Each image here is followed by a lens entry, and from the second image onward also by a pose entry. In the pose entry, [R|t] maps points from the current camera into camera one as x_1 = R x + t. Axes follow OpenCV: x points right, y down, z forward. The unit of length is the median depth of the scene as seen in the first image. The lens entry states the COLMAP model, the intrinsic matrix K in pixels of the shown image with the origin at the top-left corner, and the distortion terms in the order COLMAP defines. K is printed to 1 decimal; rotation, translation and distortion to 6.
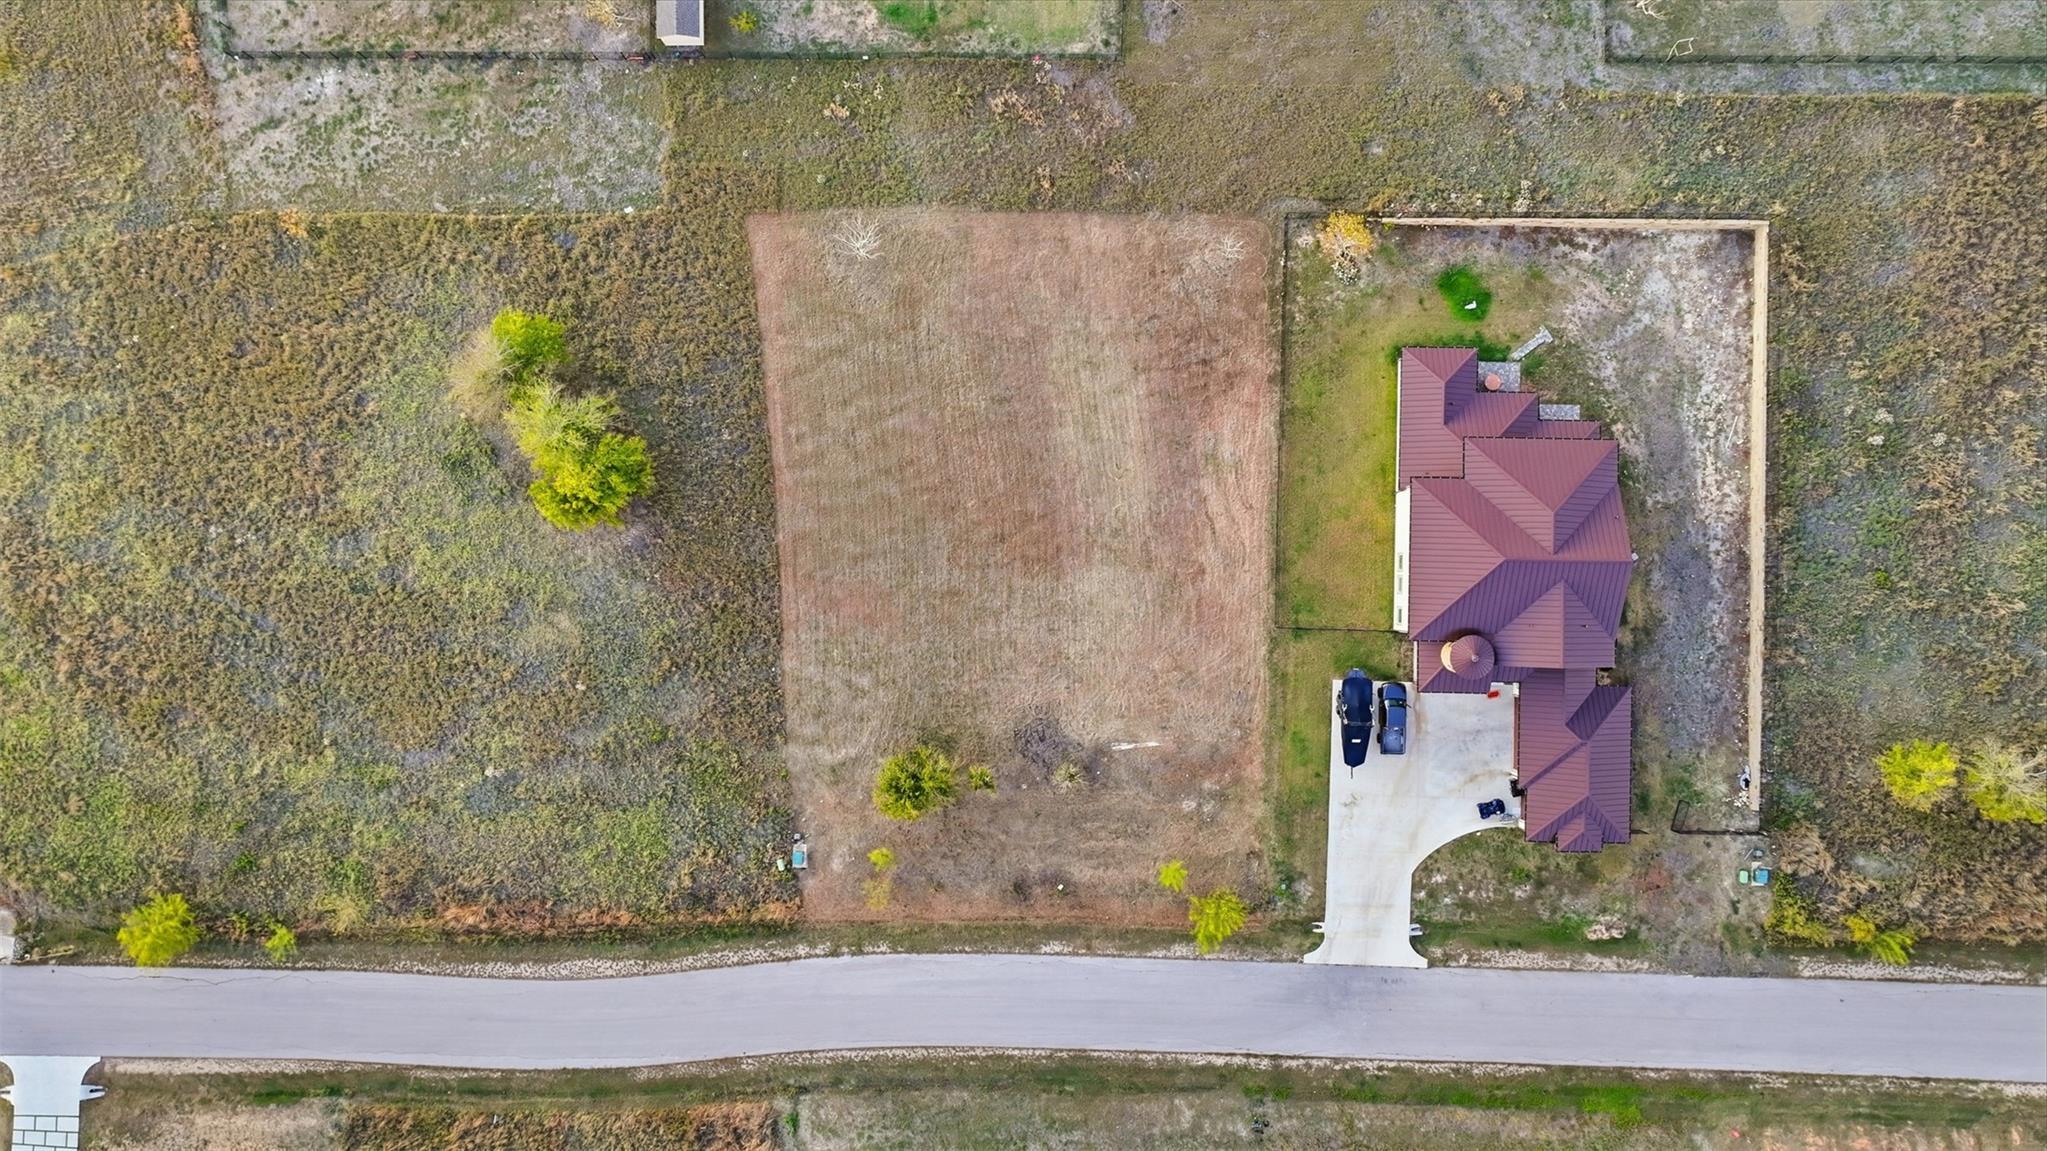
lens RADIAL K [[1442.3, 0, 1022.0], [0, 1442.3, 577.5], [0, 0, 1]] dist [0.002754, 0.001496]
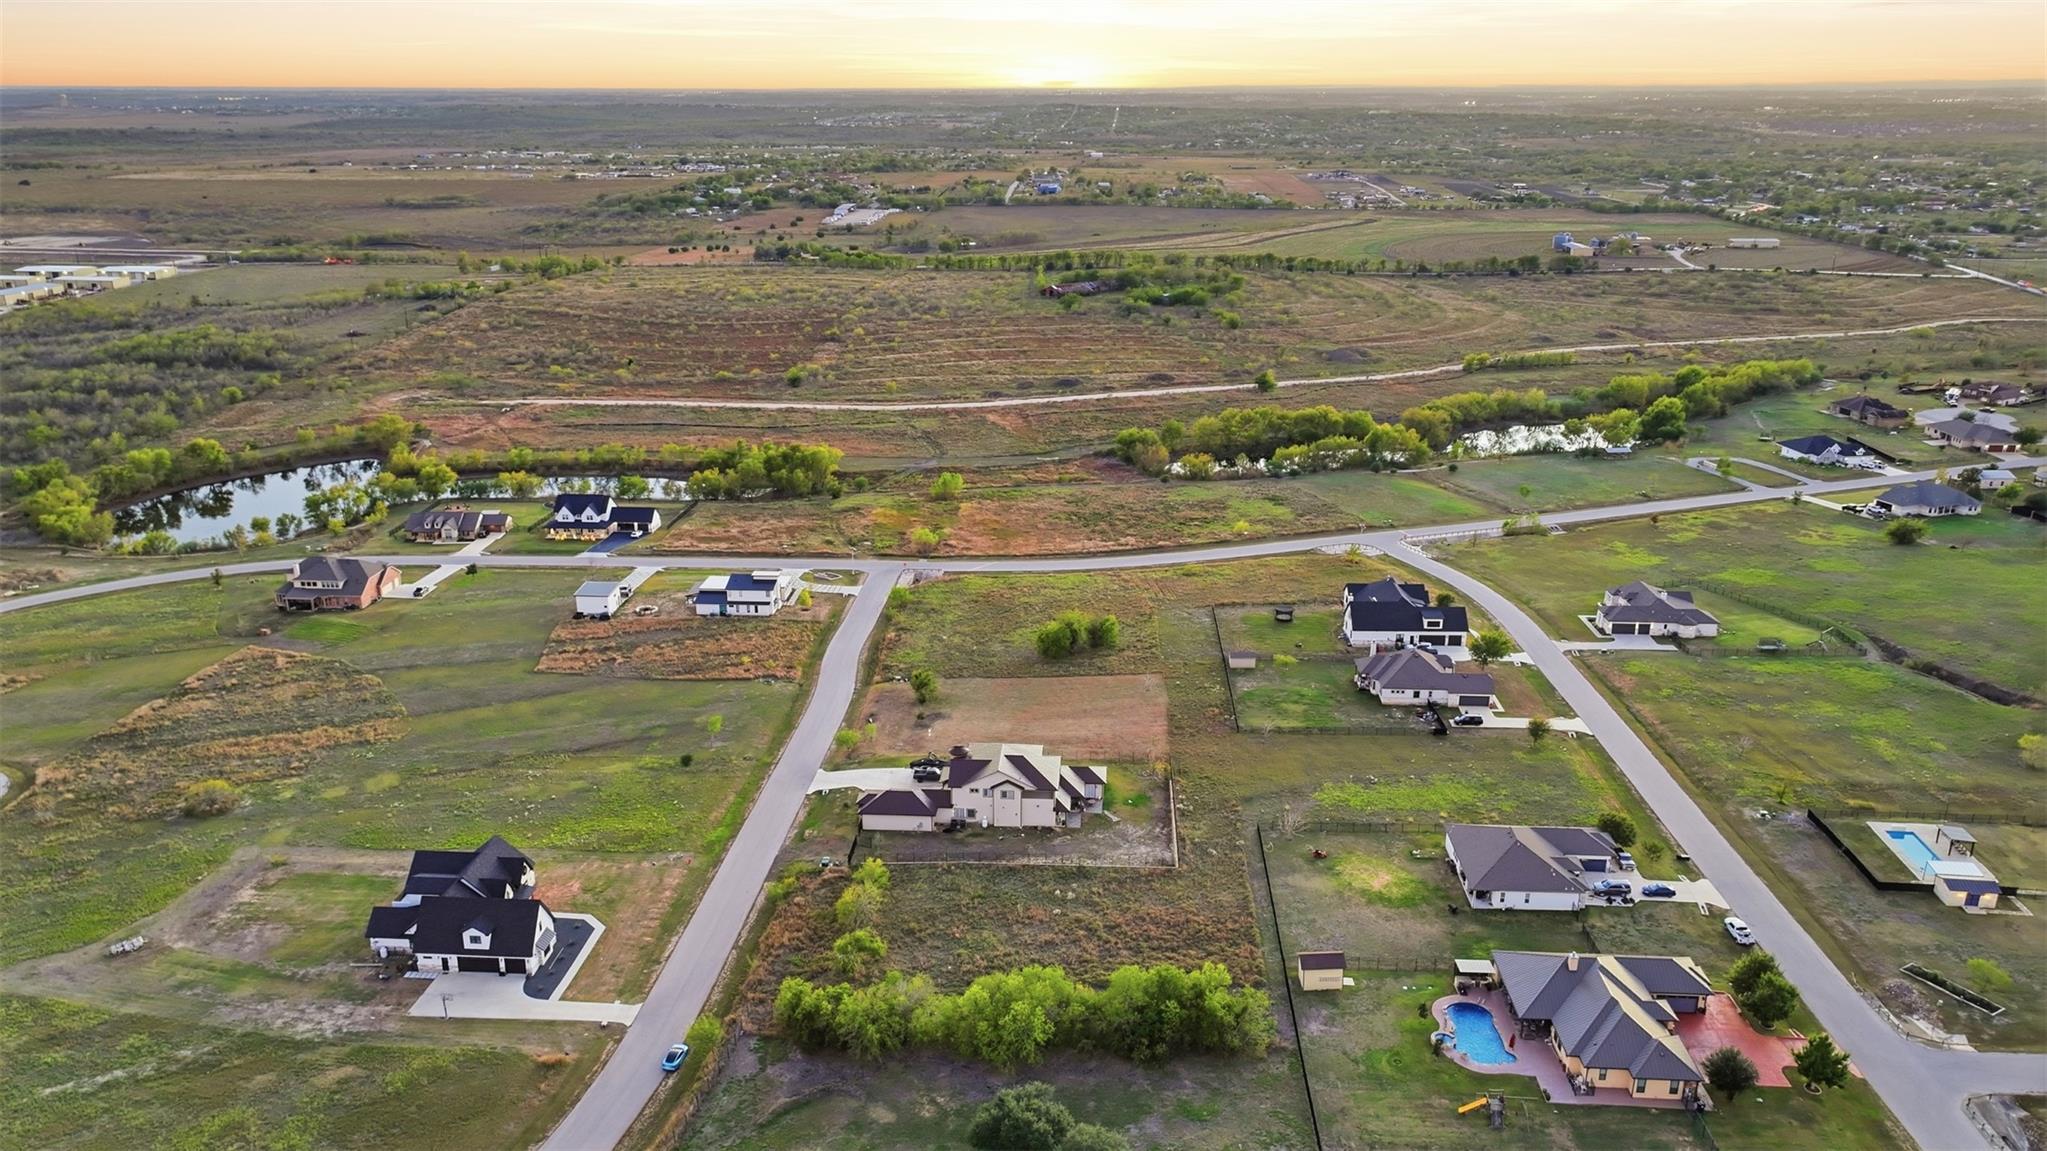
lens RADIAL K [[1442.3, 0, 1028.8], [0, 1442.3, 576.6], [0, 0, 1]] dist [0.002754, 0.001496]
pose [[-0.041158, 0.326766, -0.944209, 2.086137], [-0.999076, -0.001785, 0.042932, -0.131163], [0.012343, 0.945104, 0.326538, 0.046074]]
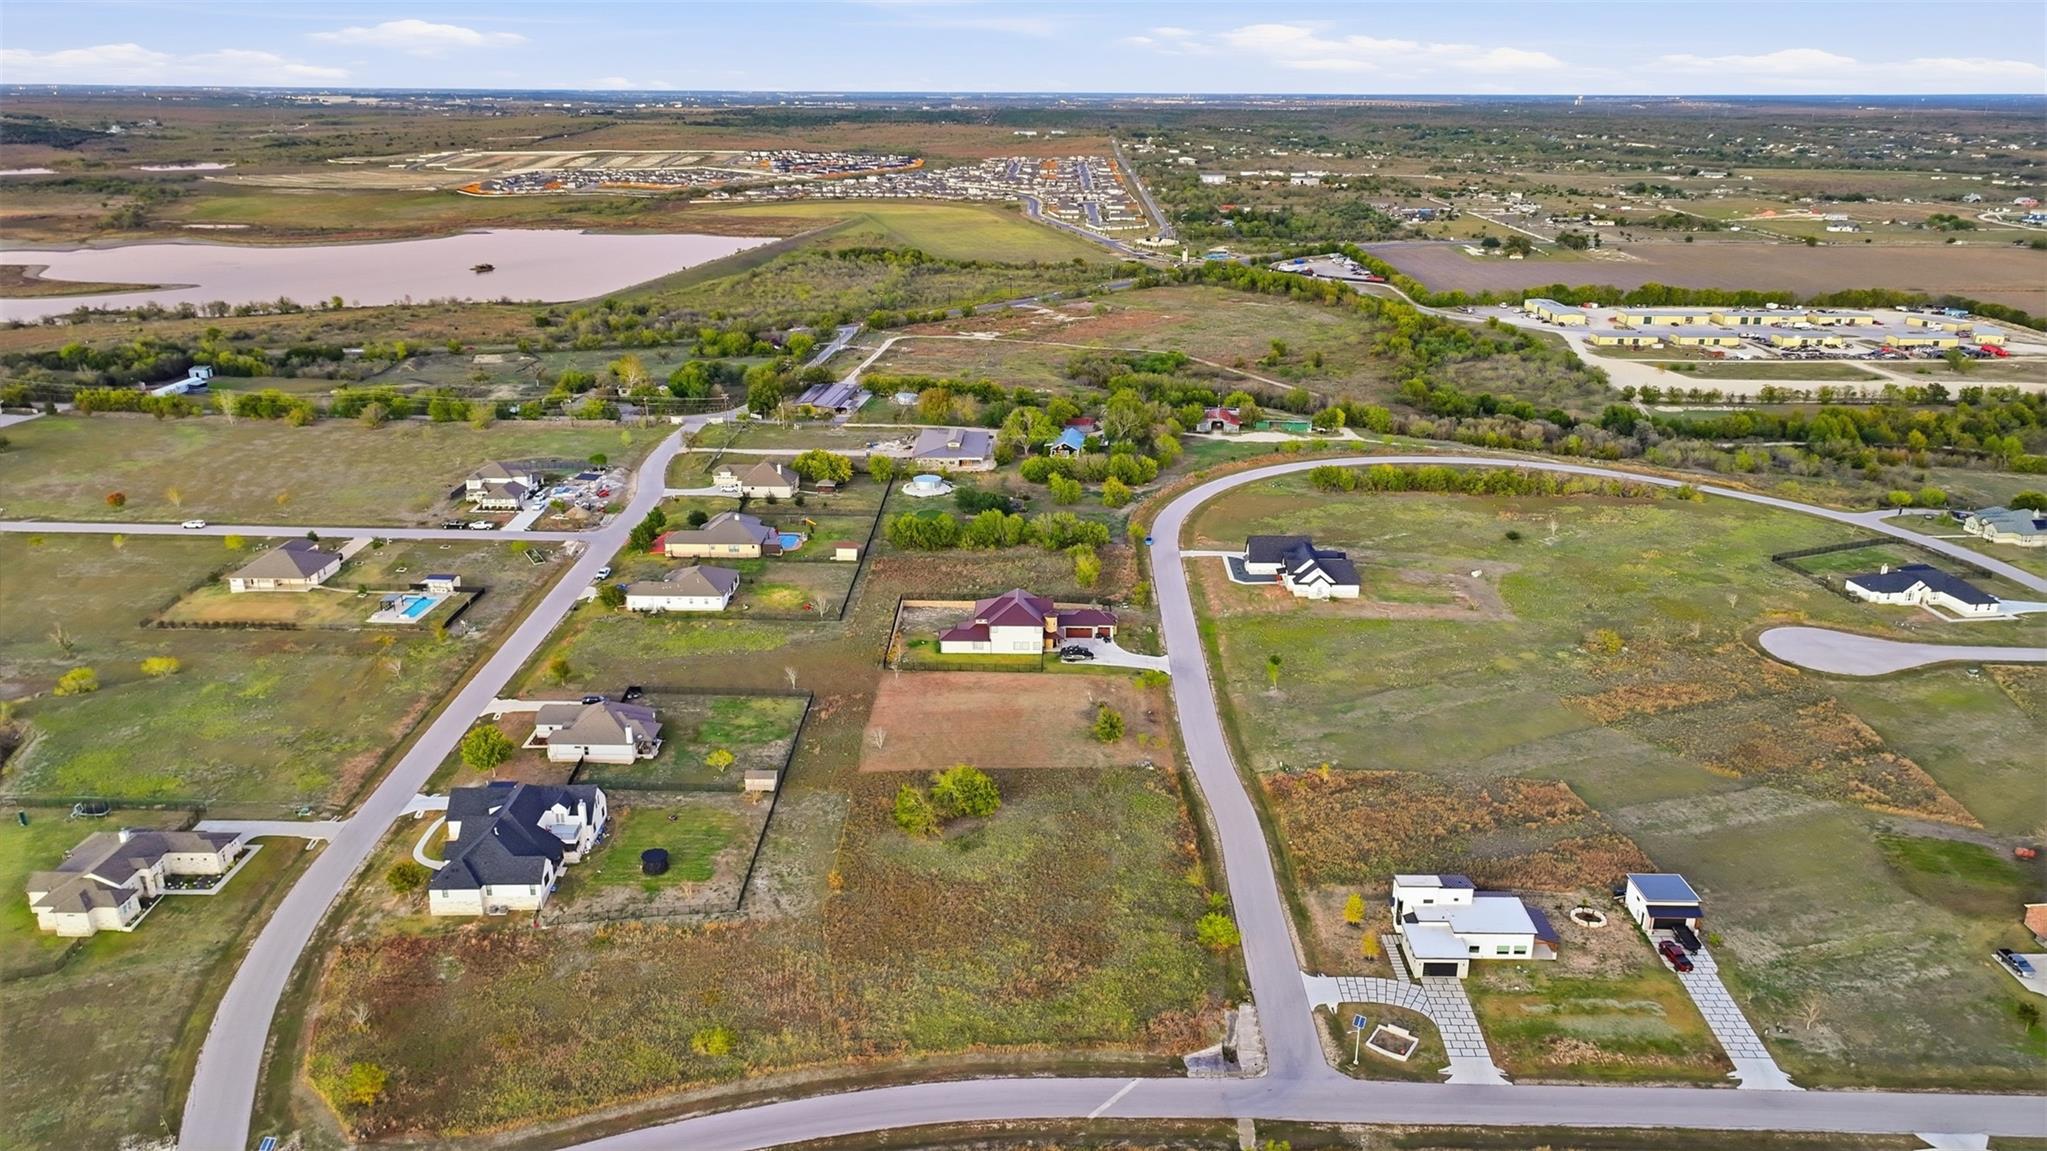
lens RADIAL K [[1442.3, 0, 1027.2], [0, 1442.3, 590.2], [0, 0, 1]] dist [0.002754, 0.001496]
pose [[-0.002408, -0.328944, 0.944346, -2.195600], [0.999874, 0.014053, 0.007444, -0.013083], [-0.015719, 0.944245, 0.328869, 0.010390]]
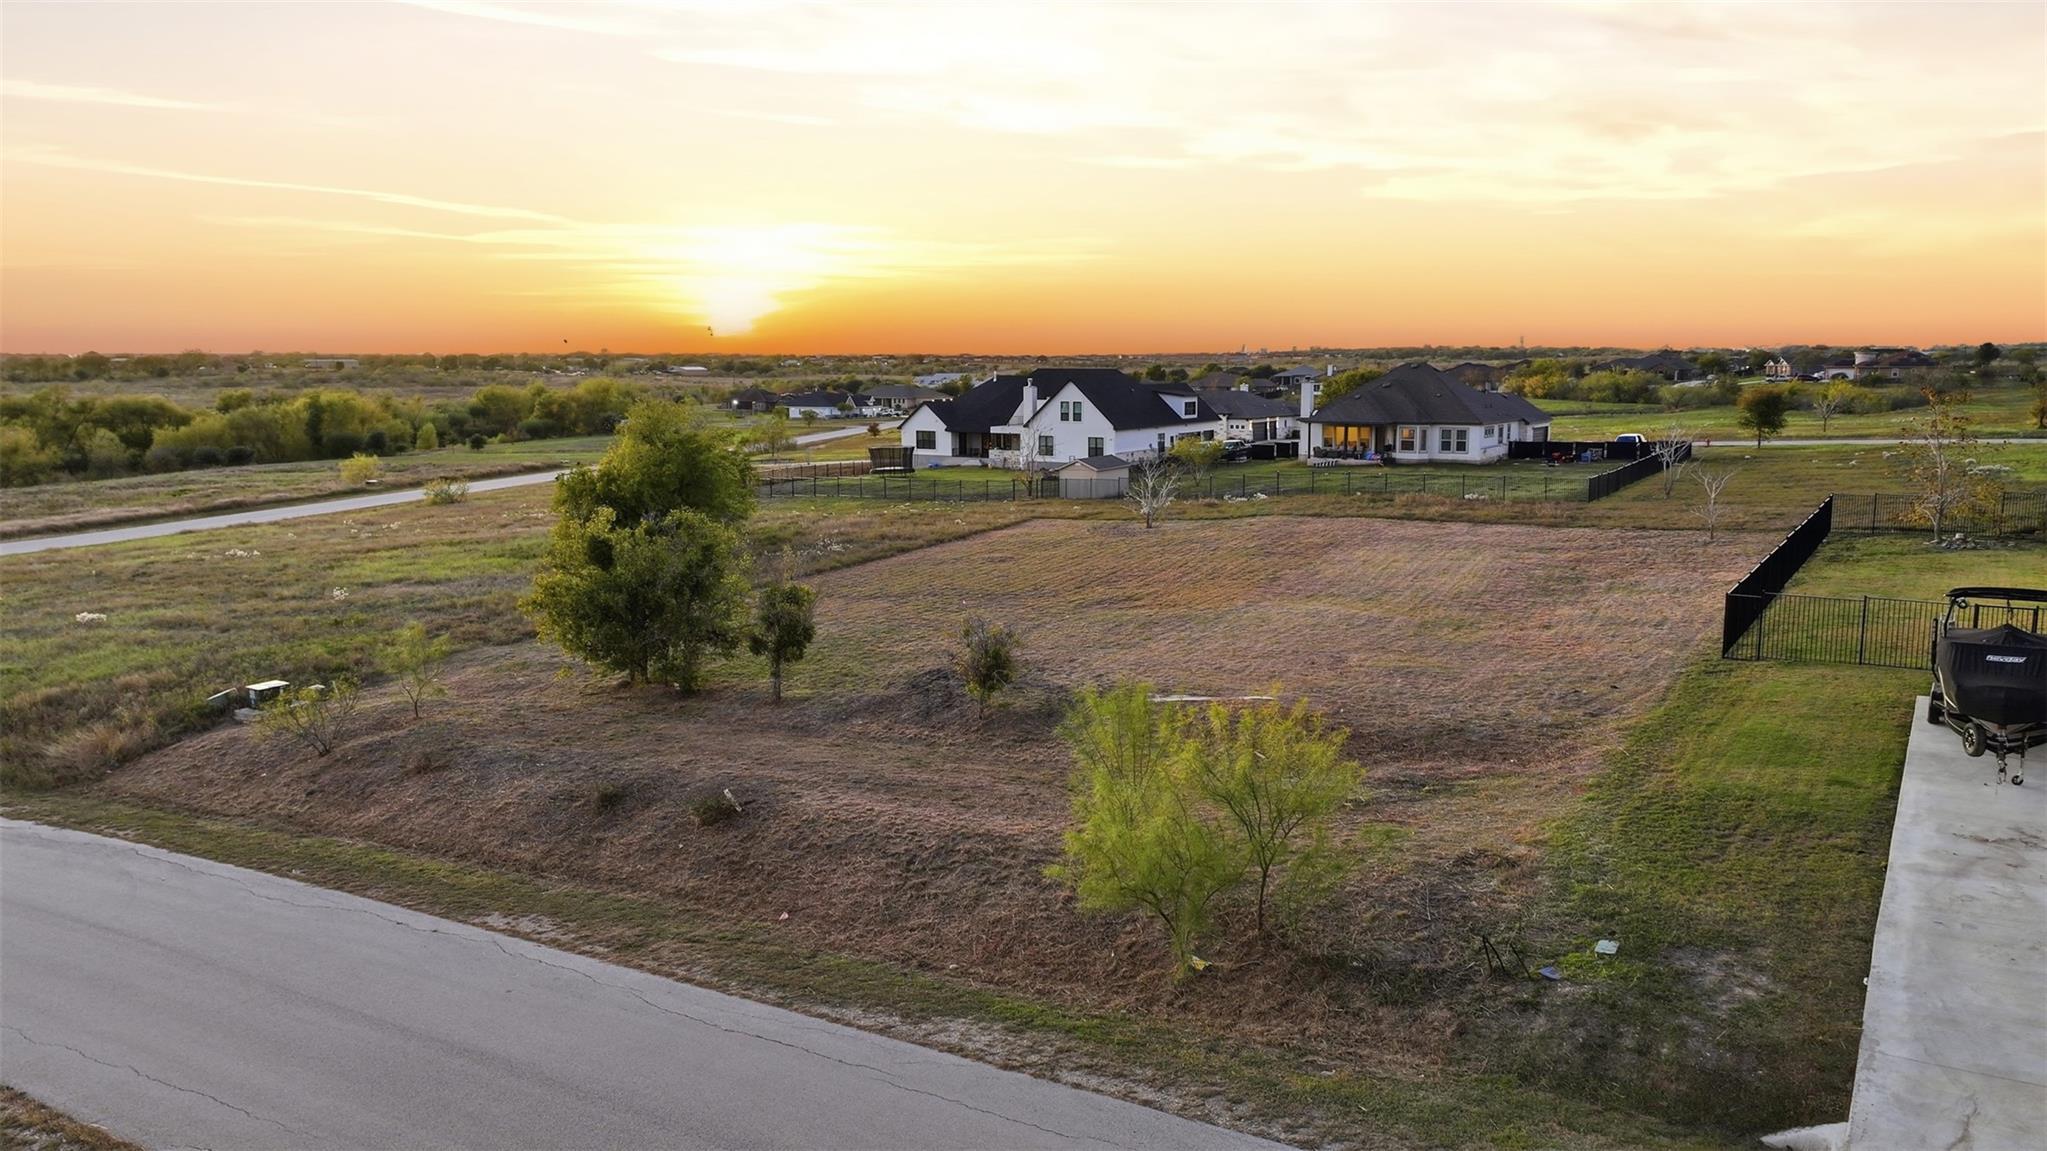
lens RADIAL K [[1442.3, 0, 1022.3], [0, 1442.3, 564.0], [0, 0, 1]] dist [0.002754, 0.001496]
pose [[0.846357, 0.073789, -0.527480, 0.211128], [-0.532565, 0.131022, -0.836187, 0.404492], [0.007410, 0.988630, 0.150188, 0.914964]]
